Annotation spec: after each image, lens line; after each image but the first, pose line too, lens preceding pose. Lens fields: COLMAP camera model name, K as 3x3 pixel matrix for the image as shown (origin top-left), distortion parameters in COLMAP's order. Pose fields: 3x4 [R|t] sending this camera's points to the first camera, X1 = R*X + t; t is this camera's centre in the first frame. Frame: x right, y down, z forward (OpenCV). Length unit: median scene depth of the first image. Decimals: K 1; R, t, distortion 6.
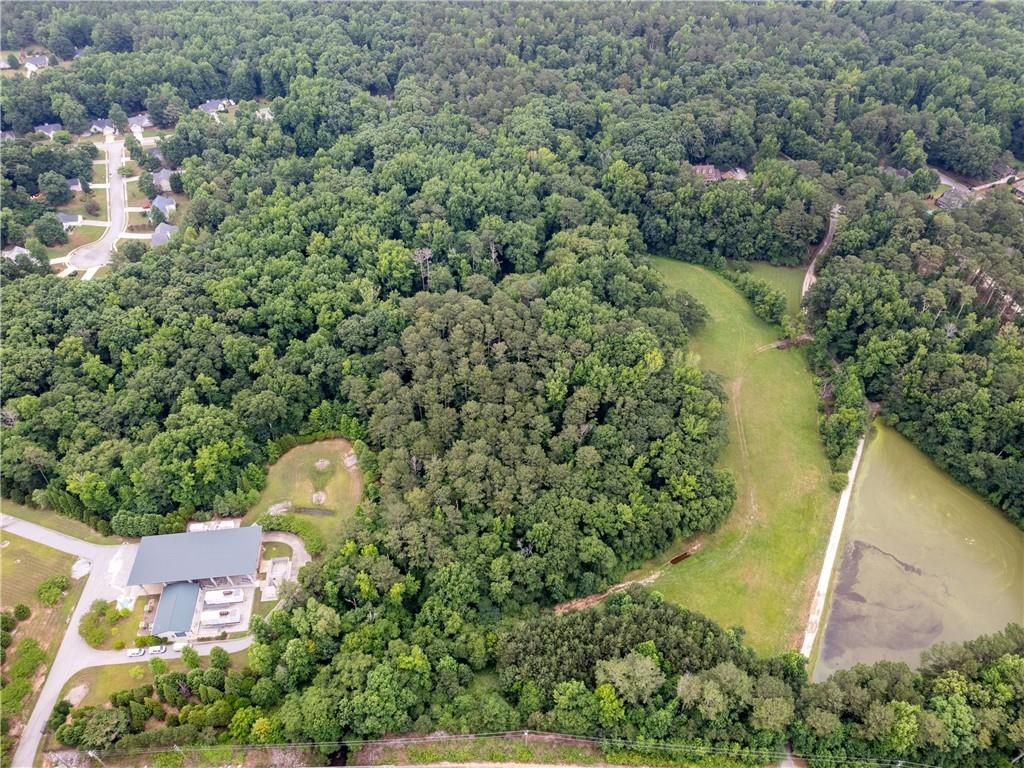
lens RADIAL K [[742.9, 0, 533.4], [0, 742.9, 386.0], [0, 0, 1]] dist [-0.079500, 0.070035]
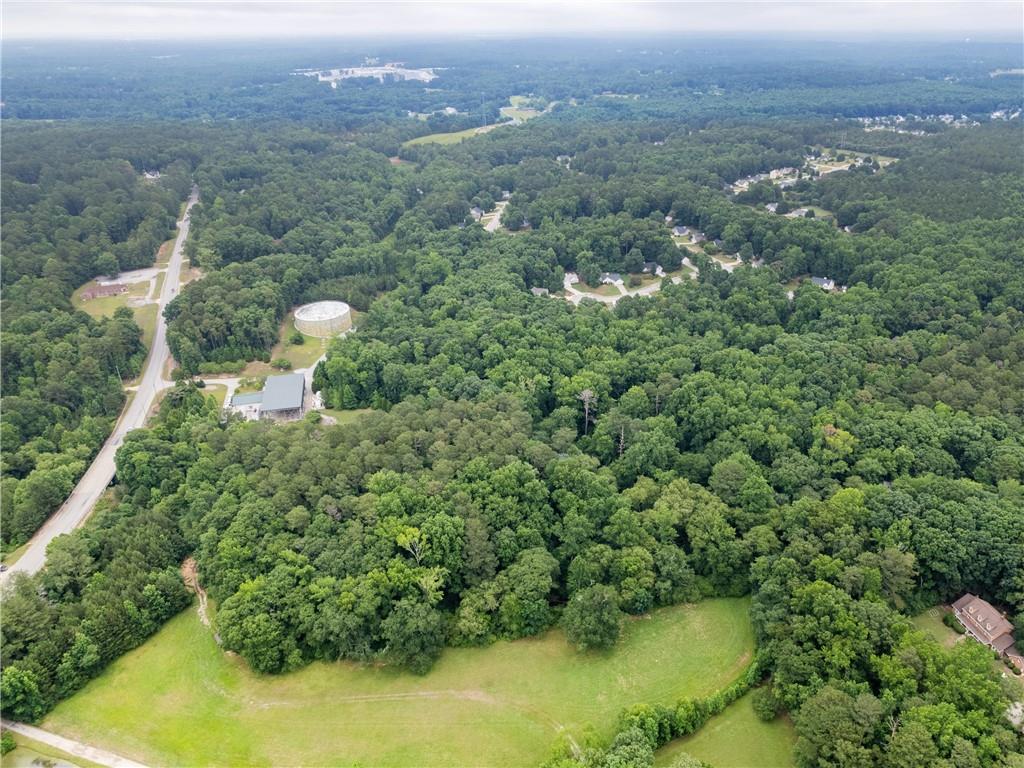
lens RADIAL K [[745.7, 0, 574.2], [0, 745.7, 387.7], [0, 0, 1]] dist [-0.077608, 0.065959]
pose [[0.147469, 0.446830, -0.882381, 0.858372], [-0.683505, 0.690872, 0.235620, -0.480050], [0.714895, 0.568365, 0.407292, 0.665857]]
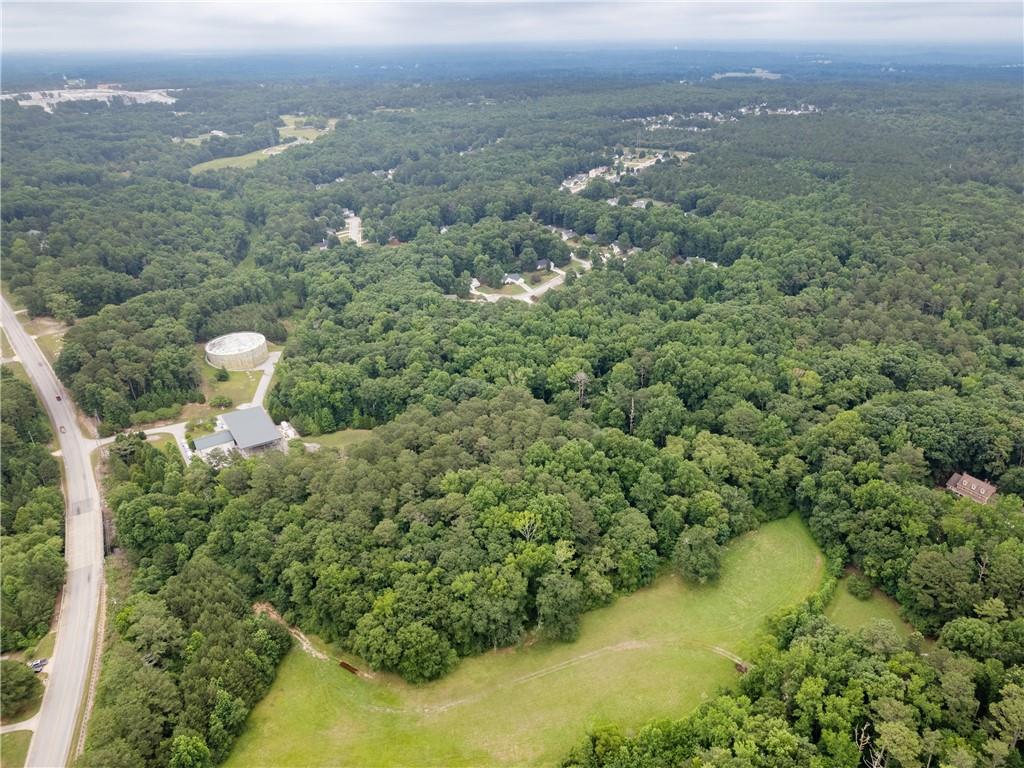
lens RADIAL K [[748.1, 0, 575.9], [0, 748.1, 385.2], [0, 0, 1]] dist [-0.082422, 0.077014]
pose [[0.477431, 0.381350, -0.791601, 0.831029], [-0.606404, 0.794970, 0.017239, -0.213592], [0.635873, 0.471799, 0.610796, 0.393106]]
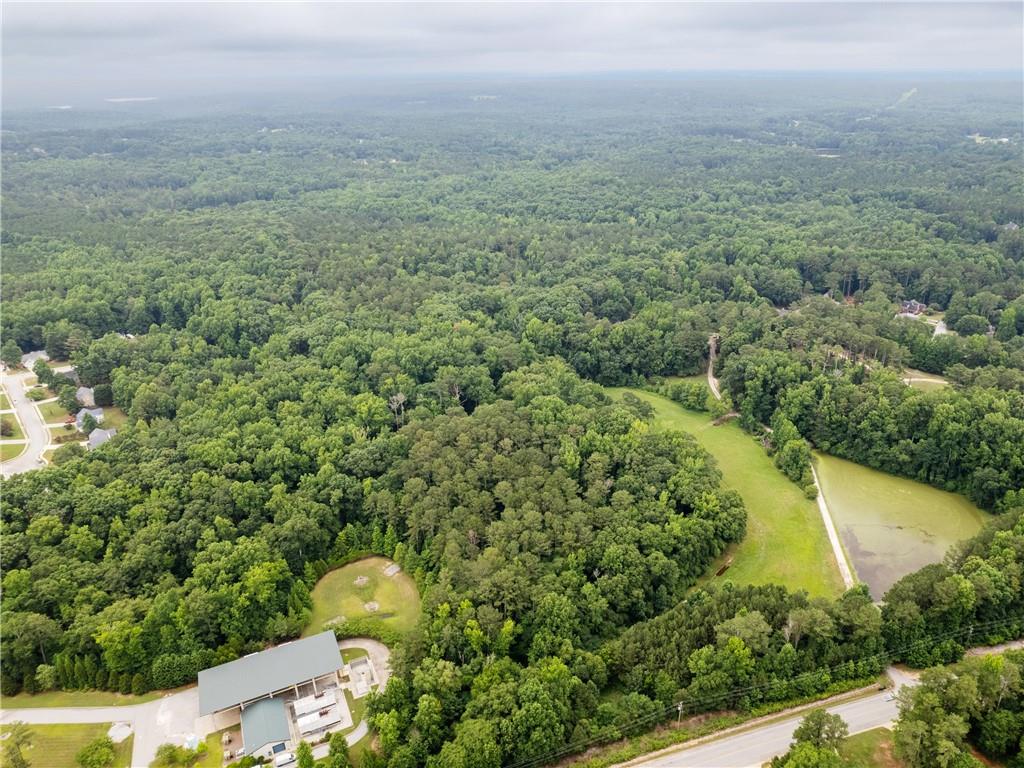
lens RADIAL K [[741.0, 0, 579.4], [0, 741.0, 387.2], [0, 0, 1]] dist [-0.078127, 0.070767]
pose [[0.936035, -0.147379, 0.319558, -0.282000], [0.249667, 0.918076, -0.307901, 0.236614], [-0.248001, 0.367989, 0.896147, -0.041910]]
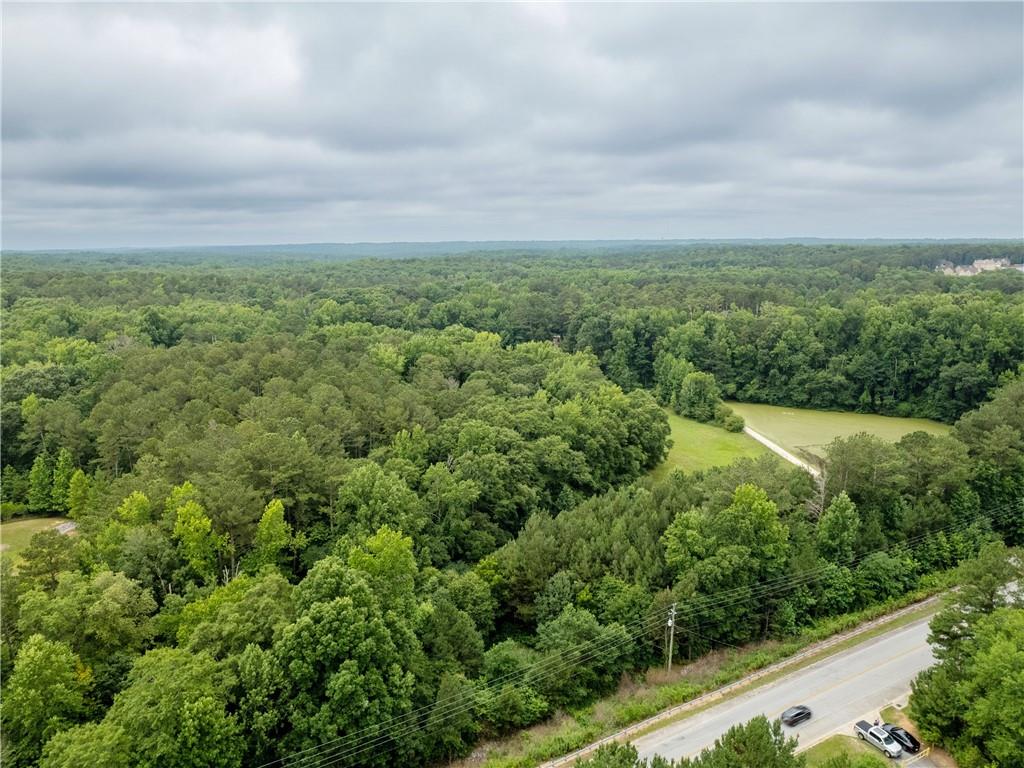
lens RADIAL K [[737.1, 0, 521.7], [0, 737.1, 393.3], [0, 0, 1]] dist [-0.064444, 0.044485]
pose [[0.849369, -0.112410, 0.515690, -0.216262], [0.373119, 0.818935, -0.436036, 0.362669], [-0.373302, 0.562769, 0.737520, 0.424975]]
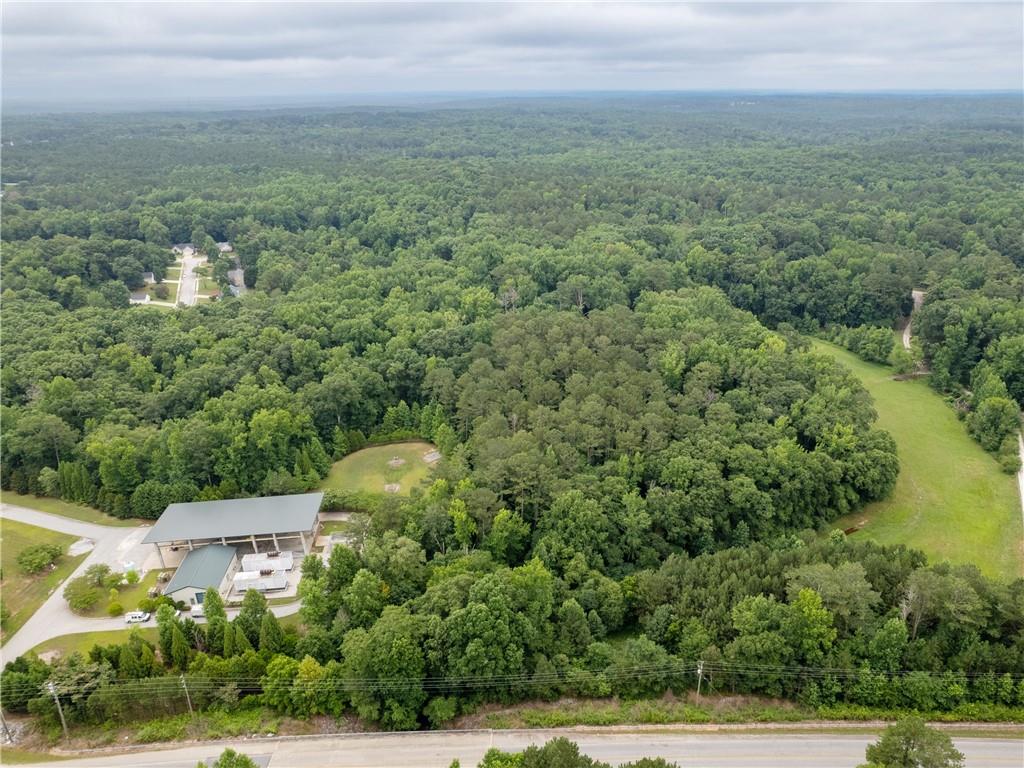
lens RADIAL K [[741.0, 0, 579.4], [0, 741.0, 387.2], [0, 0, 1]] dist [-0.078127, 0.070767]
pose [[0.999729, -0.013709, 0.018807, -0.091114], [0.019715, 0.928267, -0.371391, 0.333399], [-0.012366, 0.371661, 0.928286, 0.185167]]
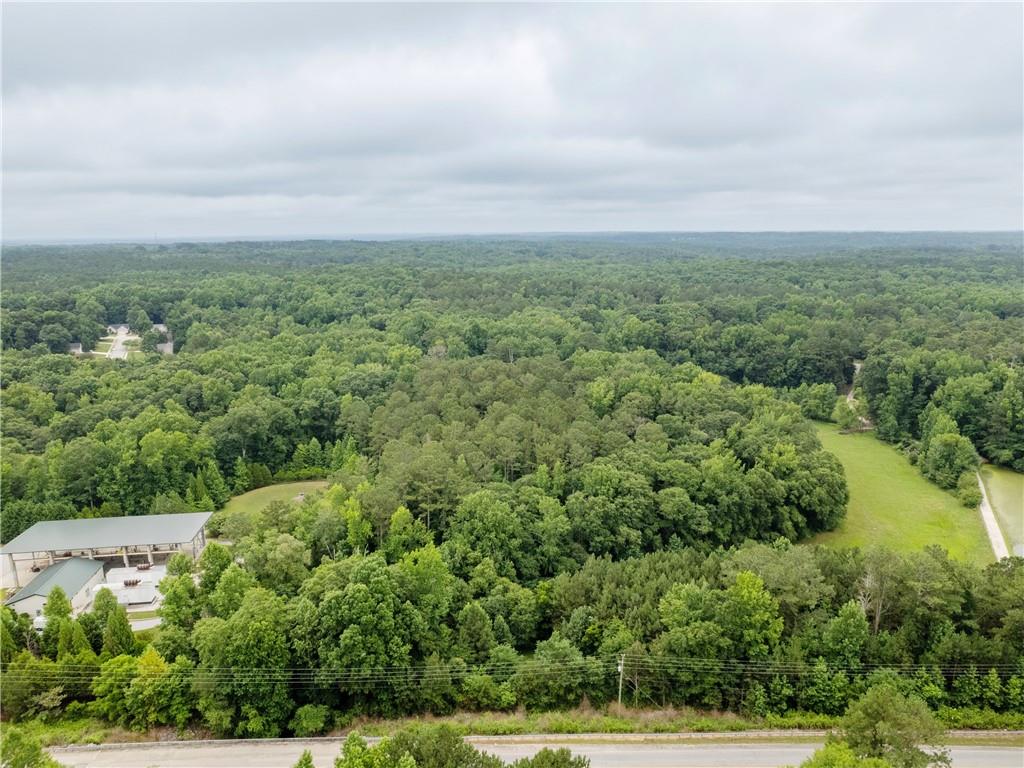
lens RADIAL K [[738.0, 0, 529.3], [0, 738.0, 387.3], [0, 0, 1]] dist [-0.080911, 0.076773]
pose [[0.999727, -0.010465, 0.020897, -0.062361], [0.019969, 0.847064, -0.531116, 0.408916], [-0.012143, 0.531388, 0.847041, 0.281351]]
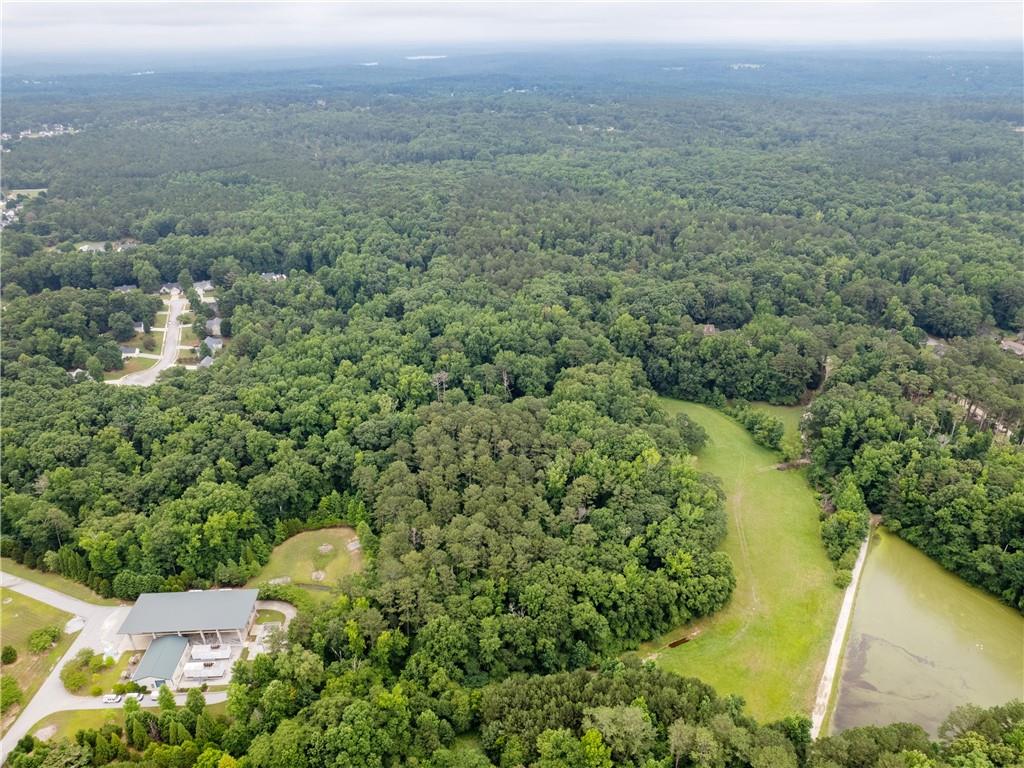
lens RADIAL K [[742.3, 0, 526.0], [0, 742.3, 385.5], [0, 0, 1]] dist [-0.079385, 0.070965]
pose [[0.998547, 0.020080, -0.050001, 0.035817], [-0.034717, 0.949438, -0.312029, 0.195555], [0.041207, 0.313311, 0.948756, -0.023375]]
